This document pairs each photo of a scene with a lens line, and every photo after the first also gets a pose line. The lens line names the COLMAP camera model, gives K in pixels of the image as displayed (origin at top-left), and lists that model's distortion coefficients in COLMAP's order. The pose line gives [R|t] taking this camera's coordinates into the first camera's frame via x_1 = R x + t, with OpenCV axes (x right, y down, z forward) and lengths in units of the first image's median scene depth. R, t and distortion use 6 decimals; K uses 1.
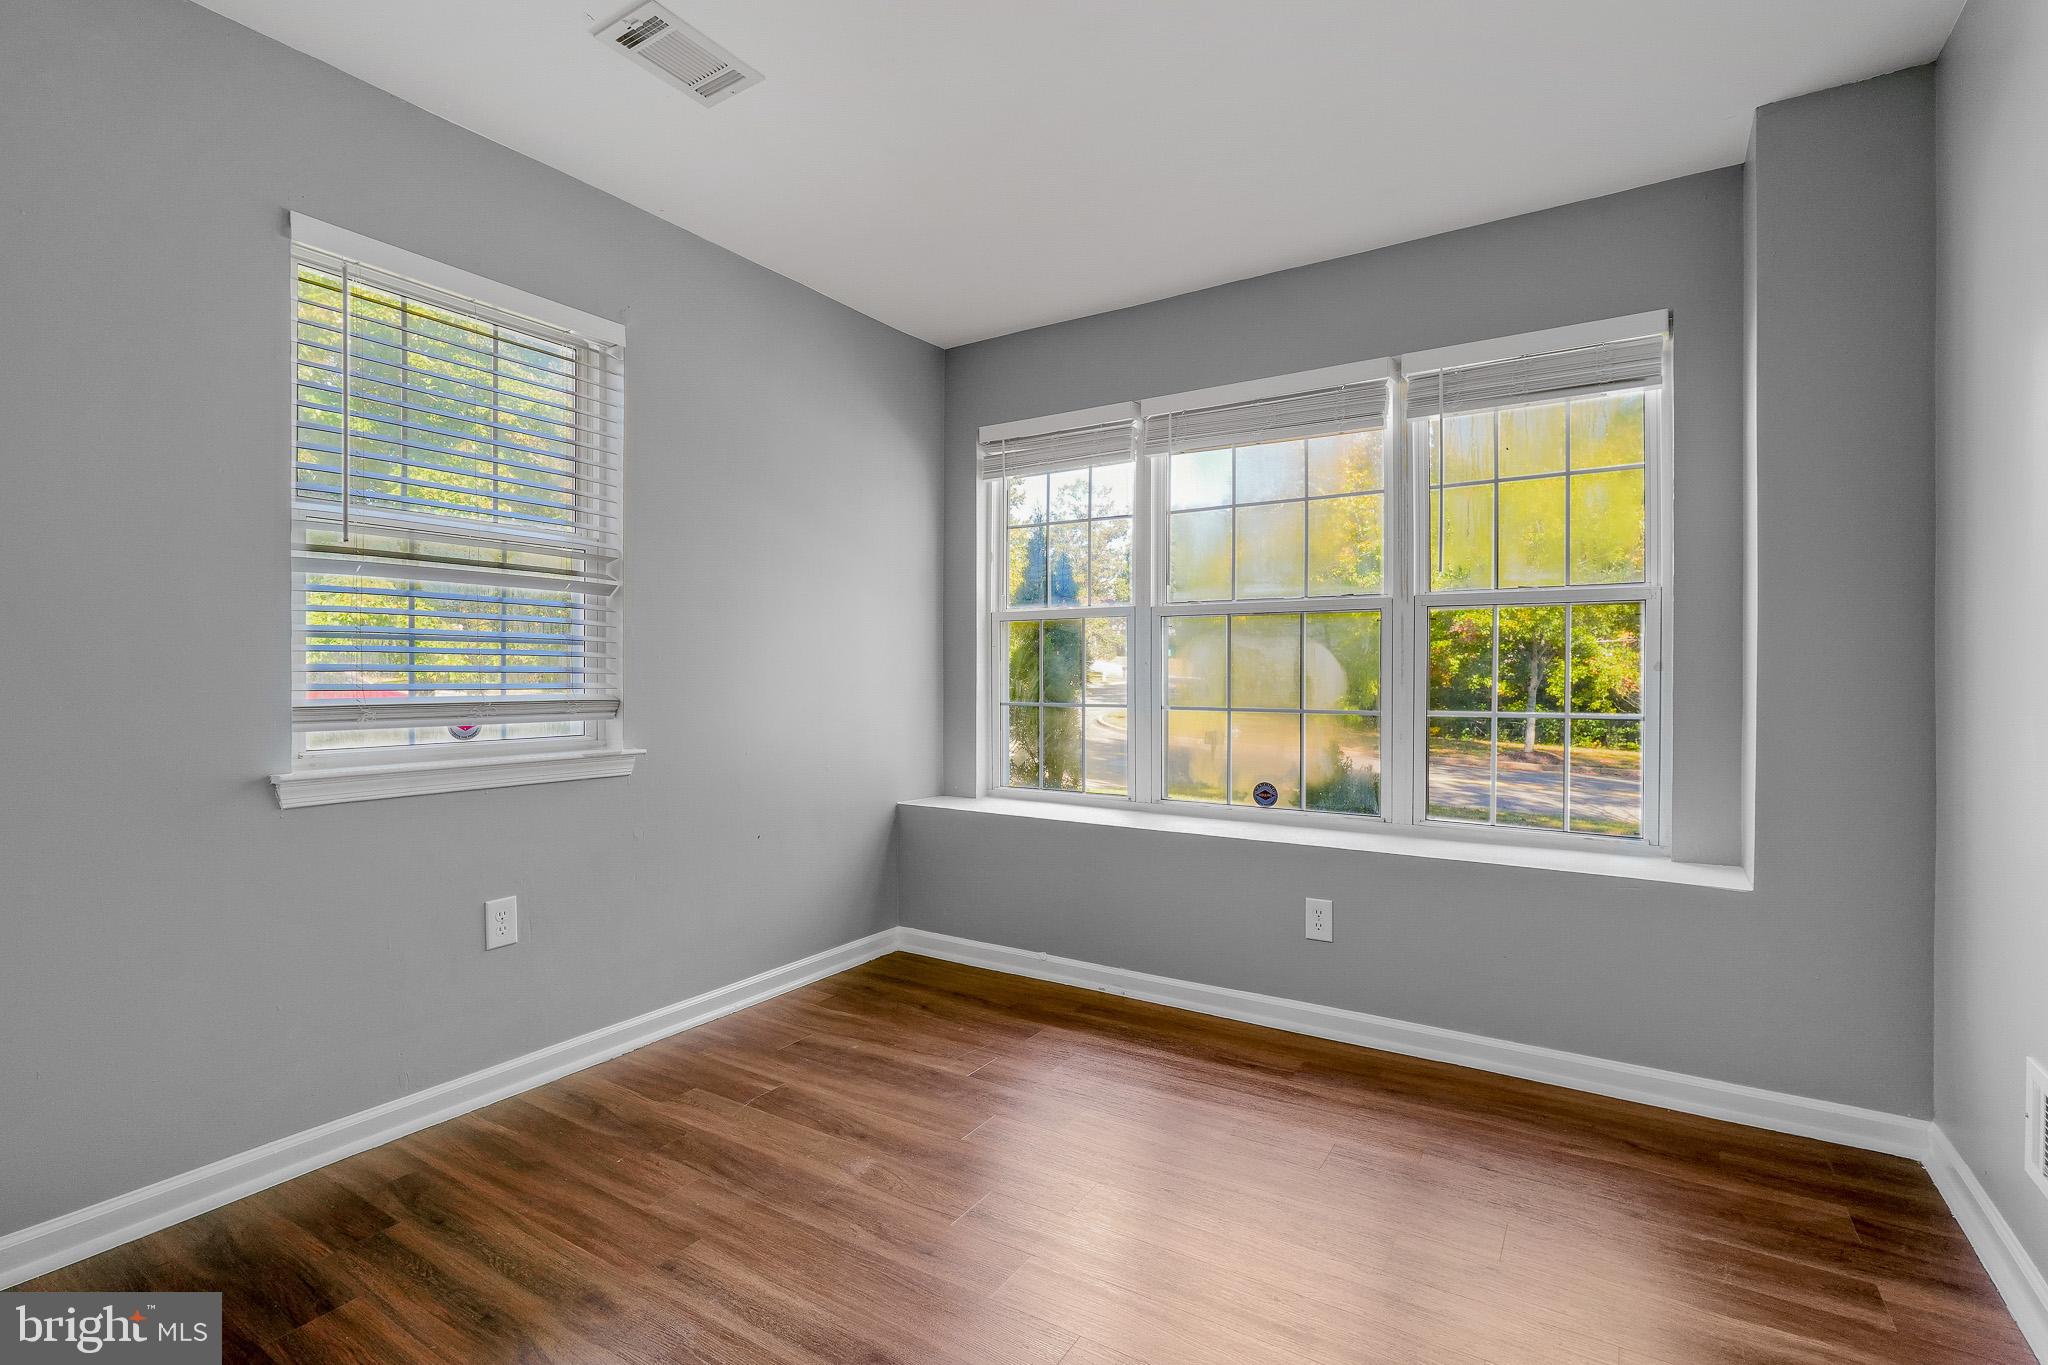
lens RADIAL K [[947.2, 0, 1033.1], [0, 947.2, 662.1], [0, 0, 1]] dist [-0.002353, -0.000227]
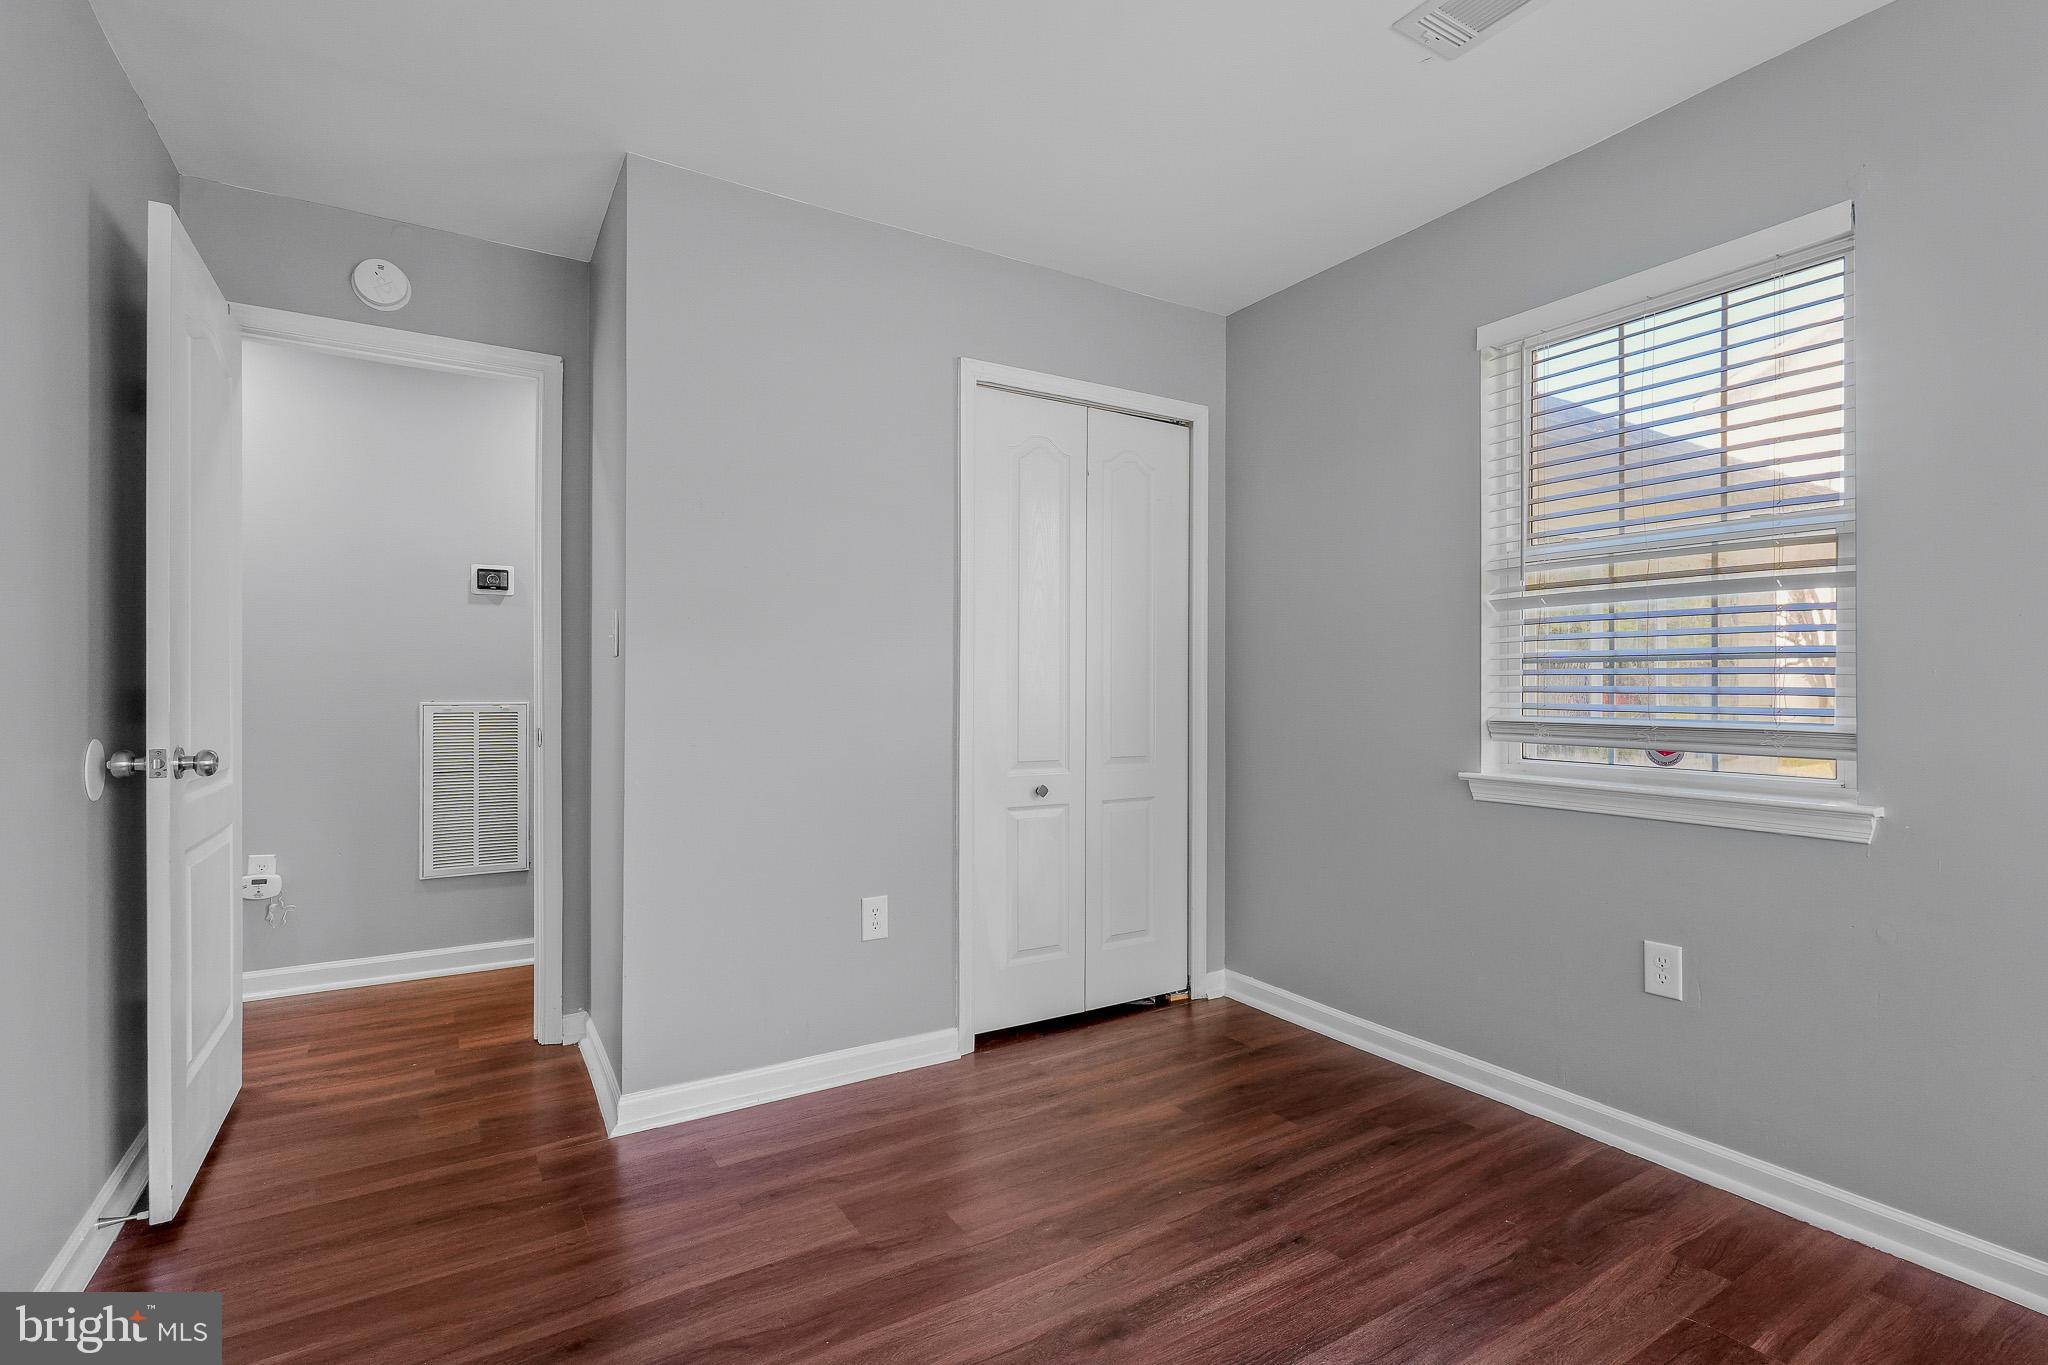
lens RADIAL K [[947.3, 0, 1028.2], [0, 947.3, 694.0], [0, 0, 1]] dist [-0.001917, 0.000006]
pose [[-0.437164, 0.001573, -0.899380, 0.567898], [0.007088, 0.999973, -0.001696, 0.008905], [0.899354, -0.007116, -0.437164, 0.935626]]
